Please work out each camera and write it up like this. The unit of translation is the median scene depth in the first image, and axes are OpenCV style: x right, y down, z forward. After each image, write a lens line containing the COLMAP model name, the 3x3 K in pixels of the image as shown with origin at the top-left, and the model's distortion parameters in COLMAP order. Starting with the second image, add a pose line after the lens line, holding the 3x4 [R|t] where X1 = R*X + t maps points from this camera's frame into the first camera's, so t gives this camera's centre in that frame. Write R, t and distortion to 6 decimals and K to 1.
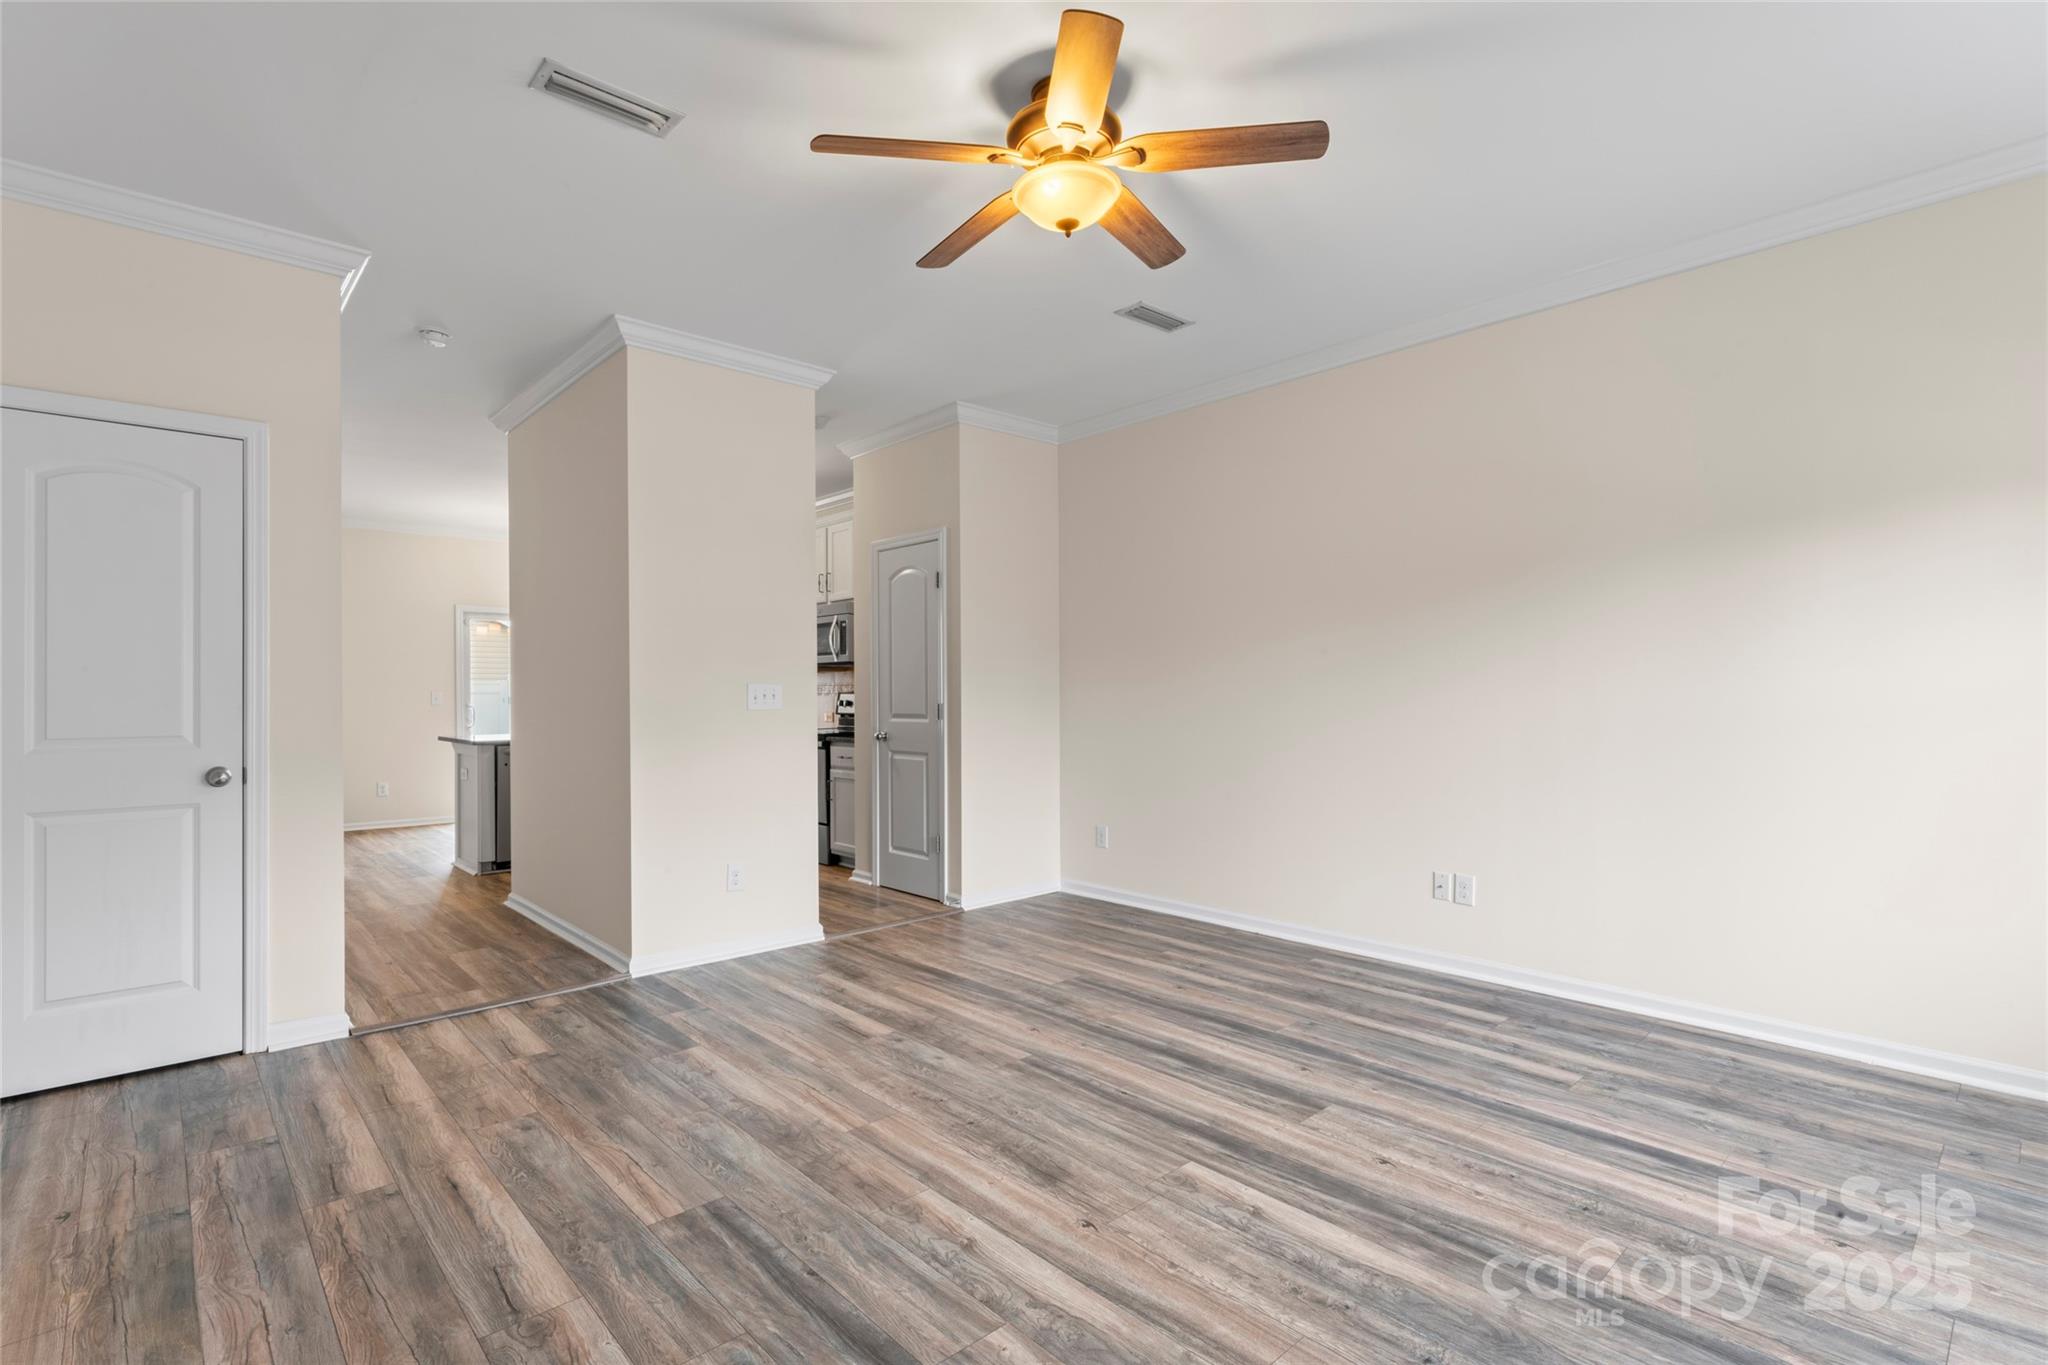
lens RADIAL K [[951.7, 0, 983.0], [0, 951.7, 693.1], [0, 0, 1]] dist [0.001361, -0.000147]
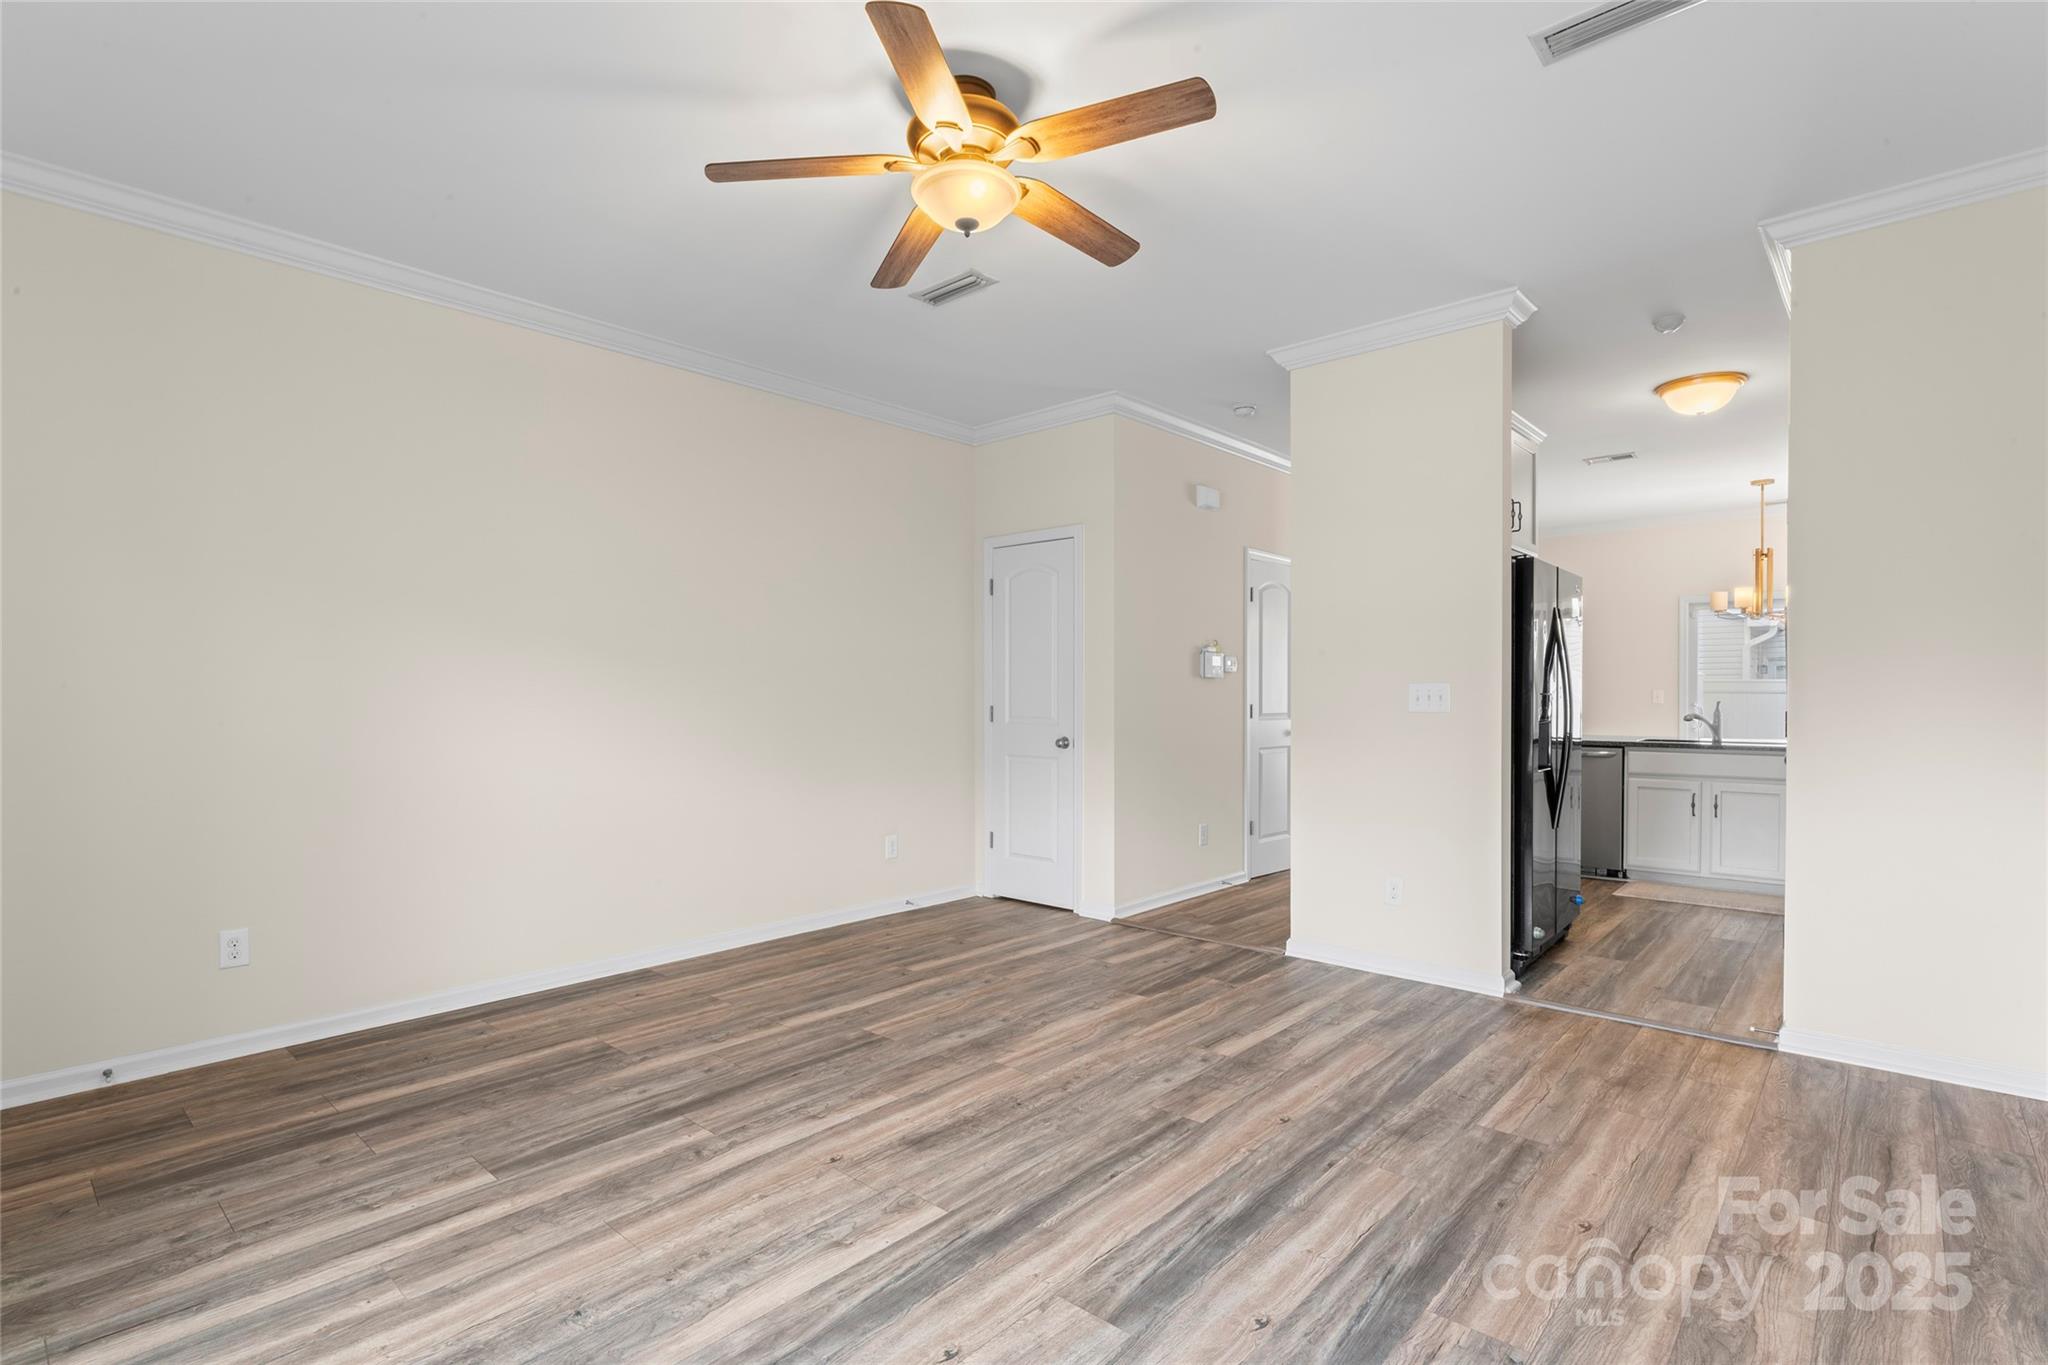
lens RADIAL K [[951.7, 0, 1026.6], [0, 951.7, 691.8], [0, 0, 1]] dist [0.001361, -0.000147]
pose [[0.129107, 0.001848, -0.991629, 1.017767], [0.000557, 0.999998, 0.001937, -0.003321], [0.991630, -0.000802, 0.129106, 0.868078]]
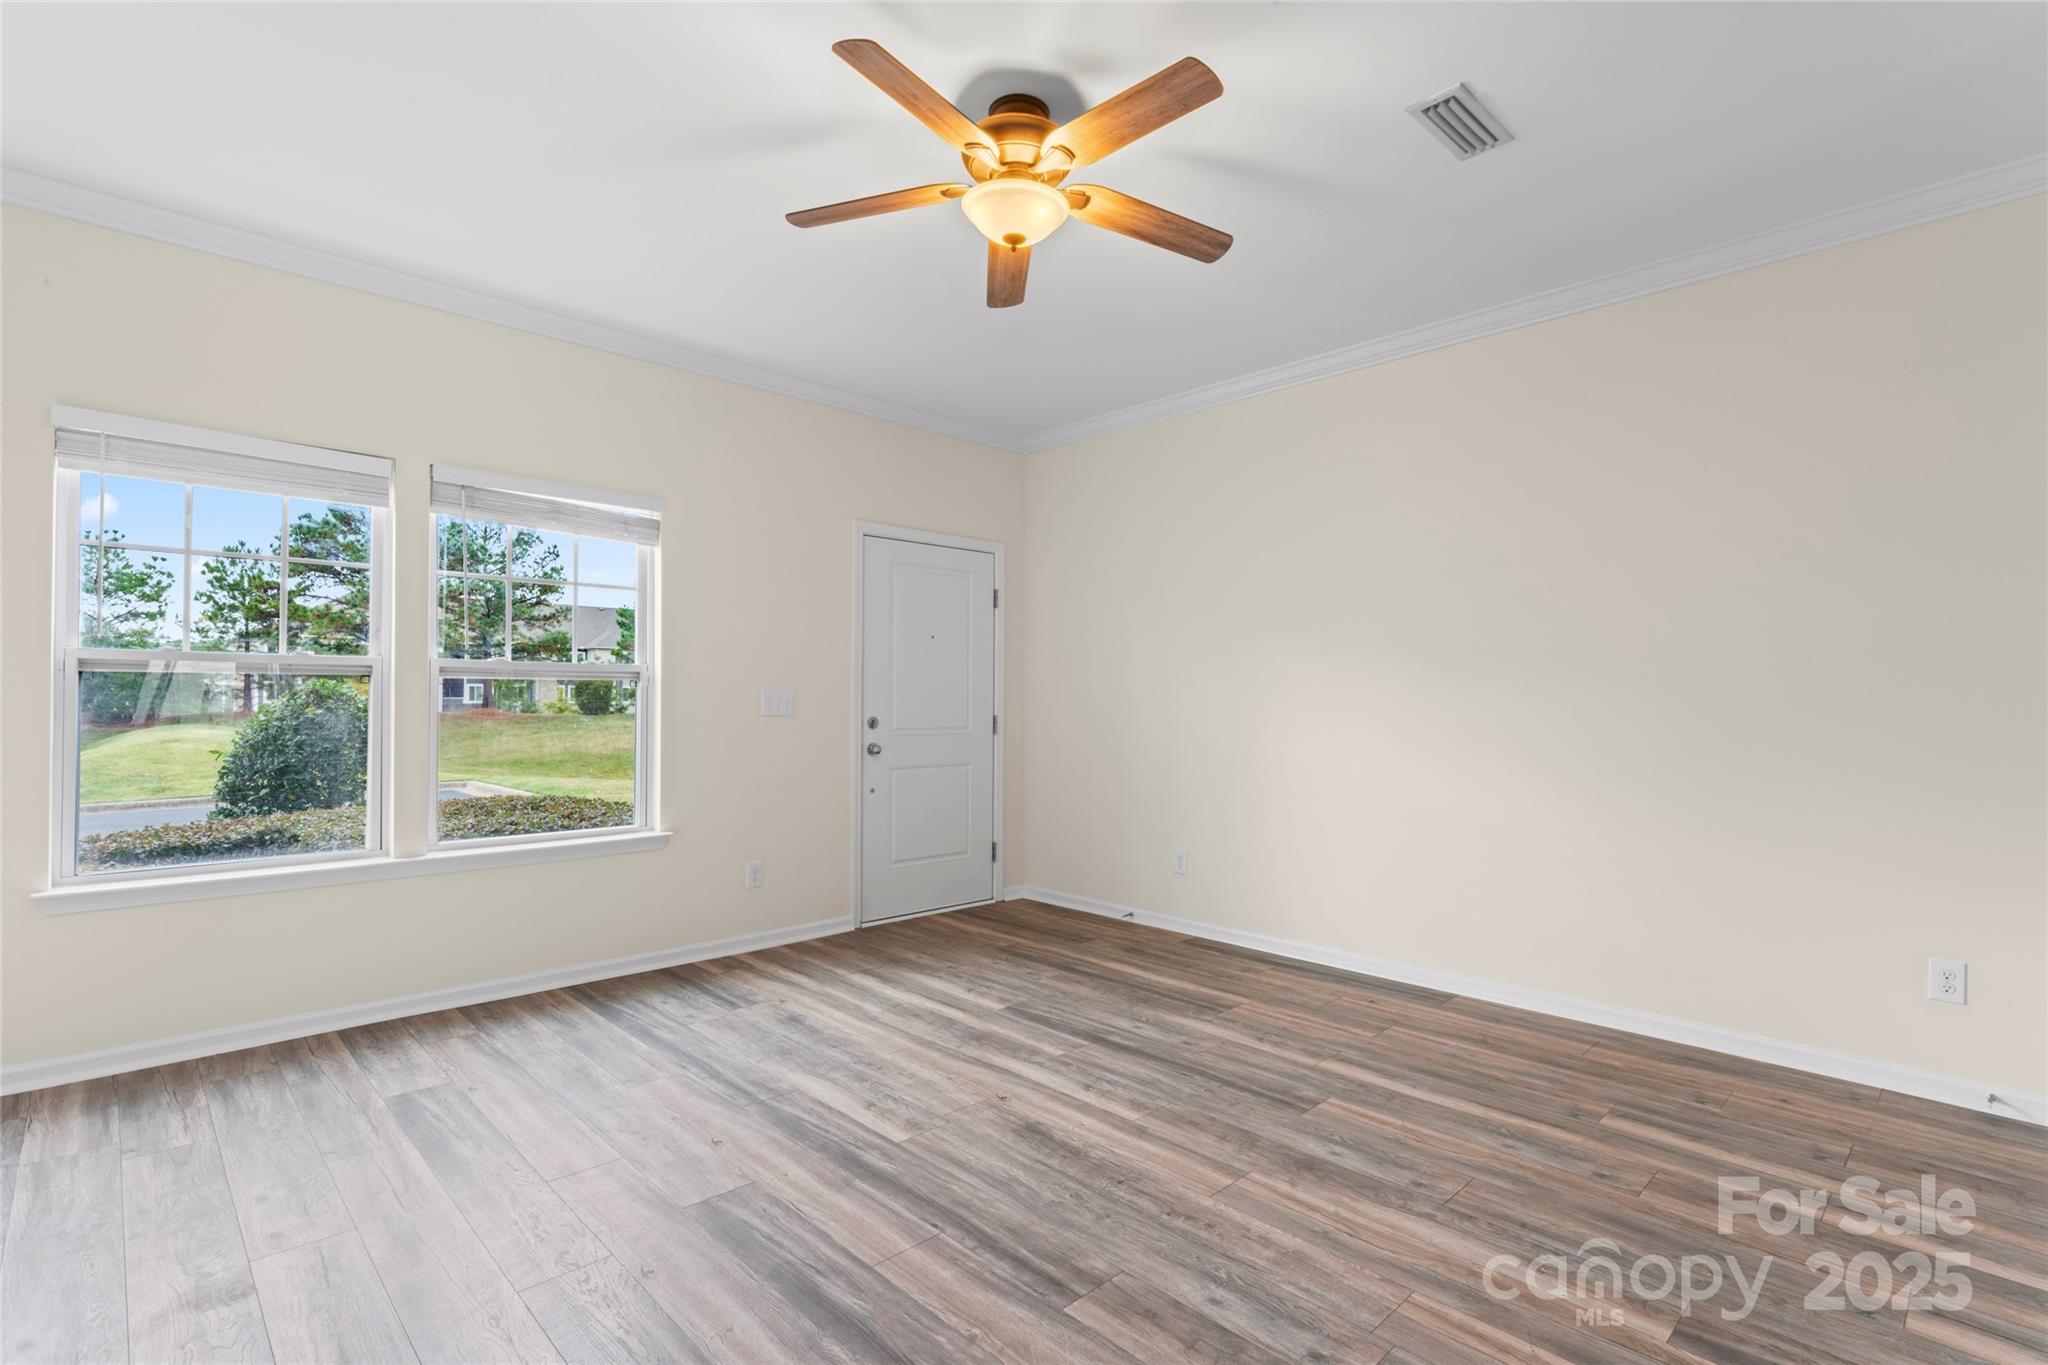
lens RADIAL K [[951.7, 0, 1029.6], [0, 951.7, 685.0], [0, 0, 1]] dist [0.001361, -0.000147]
pose [[-0.997416, -0.000589, -0.071841, 0.135403], [0.000361, 0.999913, -0.013198, -0.002124], [0.071843, -0.013190, -0.997329, 1.877623]]
